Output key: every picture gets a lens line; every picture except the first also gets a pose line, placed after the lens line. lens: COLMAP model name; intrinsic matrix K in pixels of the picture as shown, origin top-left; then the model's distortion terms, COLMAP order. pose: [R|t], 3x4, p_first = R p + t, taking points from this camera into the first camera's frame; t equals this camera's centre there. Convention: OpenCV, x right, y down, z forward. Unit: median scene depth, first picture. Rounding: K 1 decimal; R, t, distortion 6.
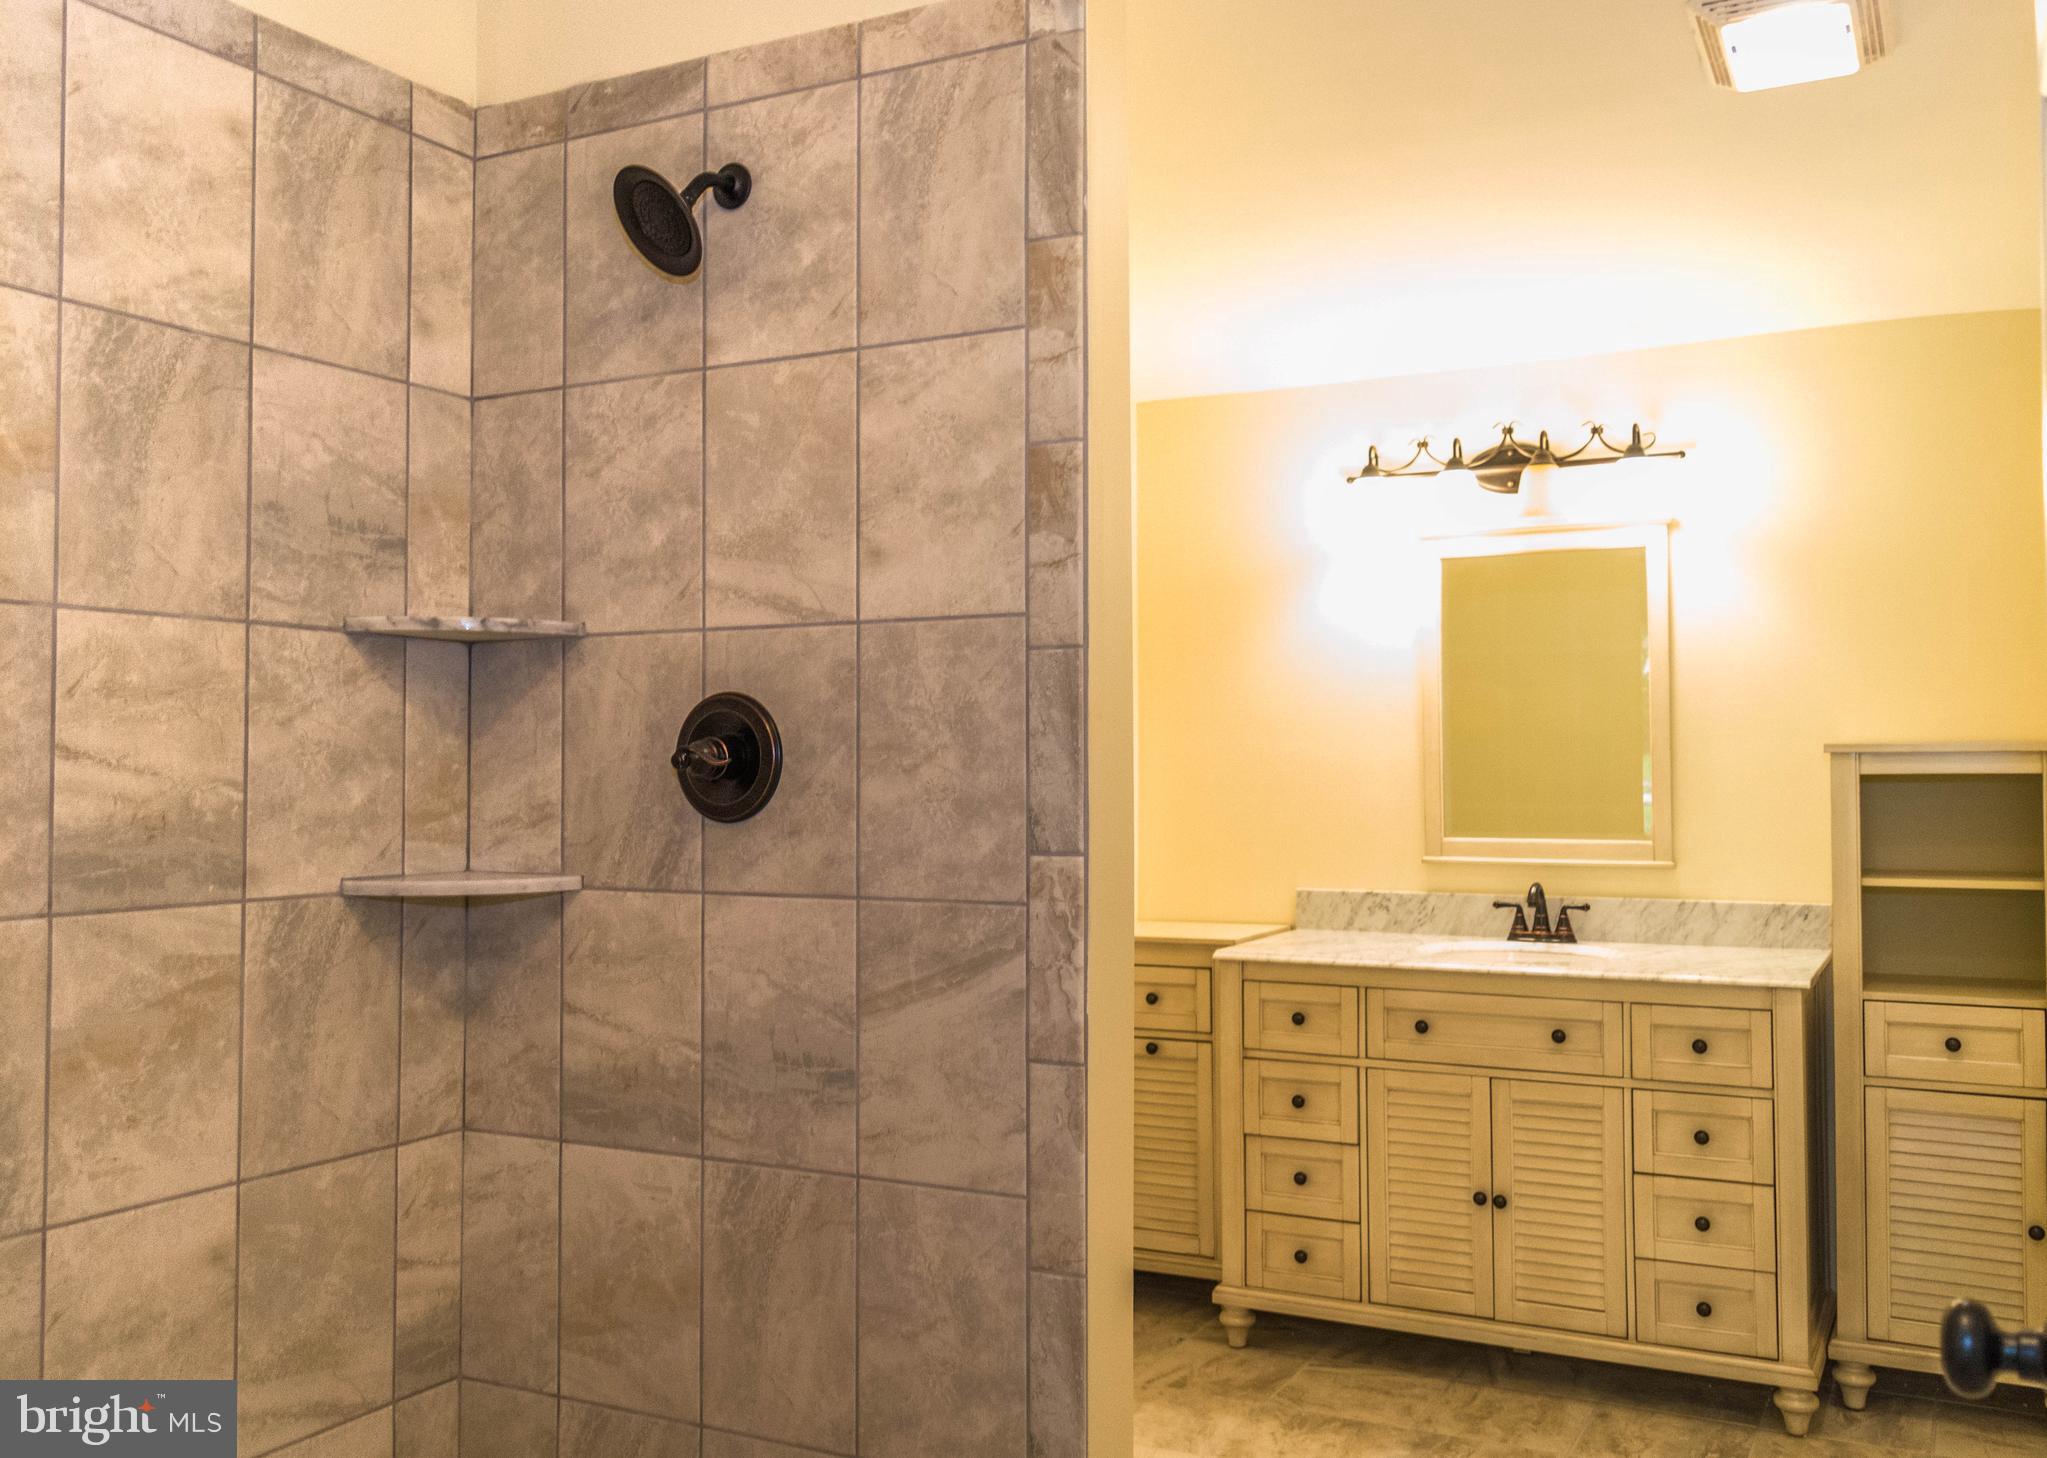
lens RADIAL K [[1726.4, 0, 1114.1], [0, 1726.4, 731.3], [0, 0, 1]] dist [0.005630, -0.002890]
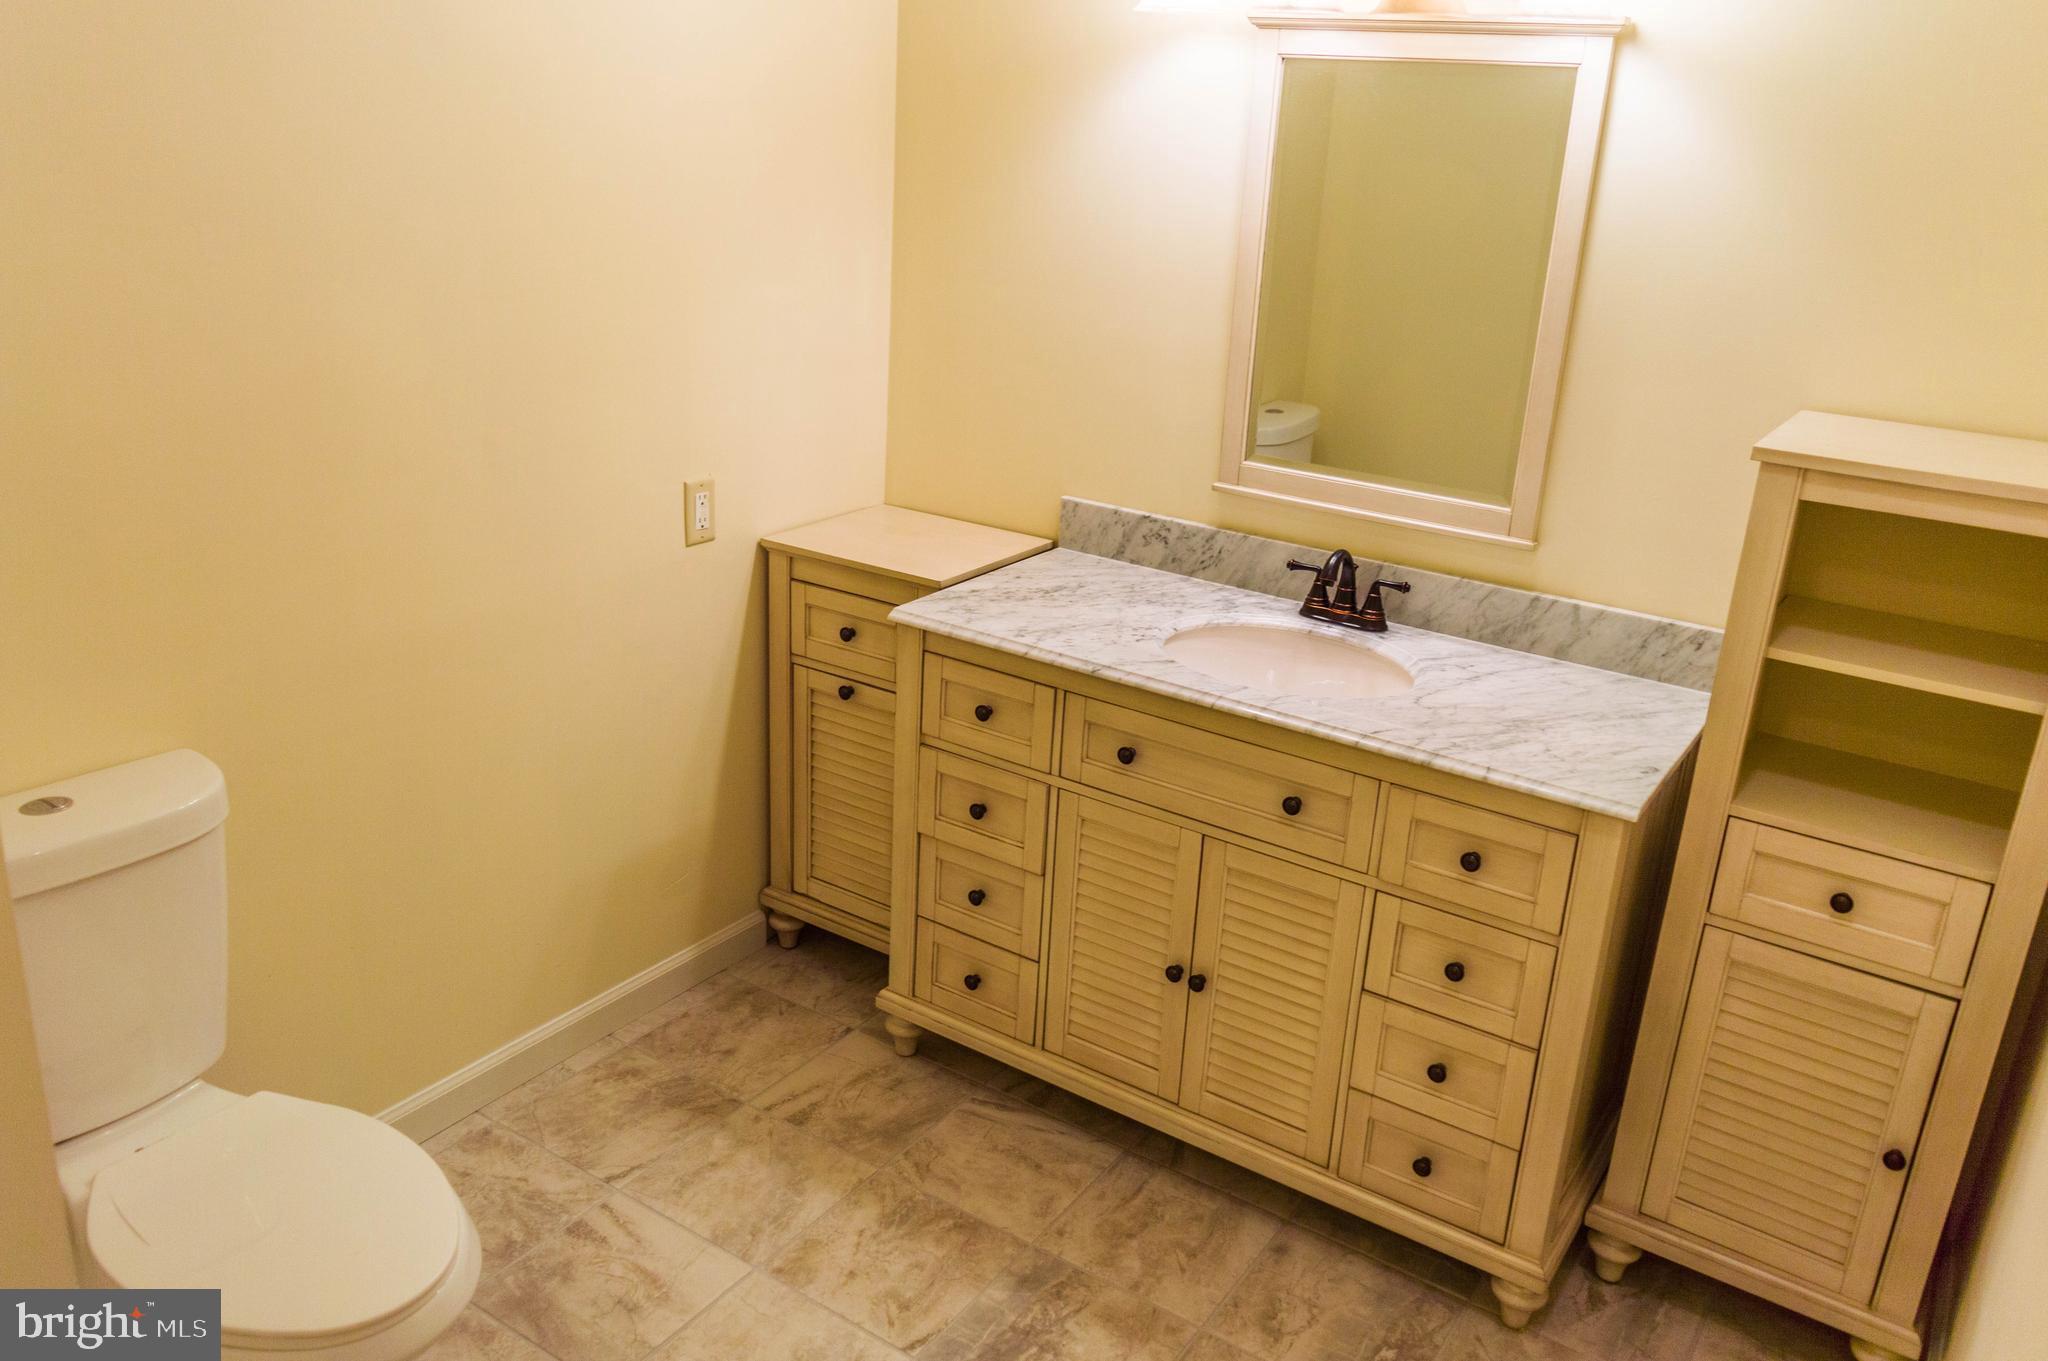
lens RADIAL K [[1564.1, 0, 1026.6], [0, 1564.1, 658.5], [0, 0, 1]] dist [0.006471, -0.005059]
pose [[0.989959, 0.096833, -0.102977, 0.203836], [-0.054506, 0.933666, 0.353972, -0.107486], [0.130423, -0.344805, 0.929570, 0.382750]]
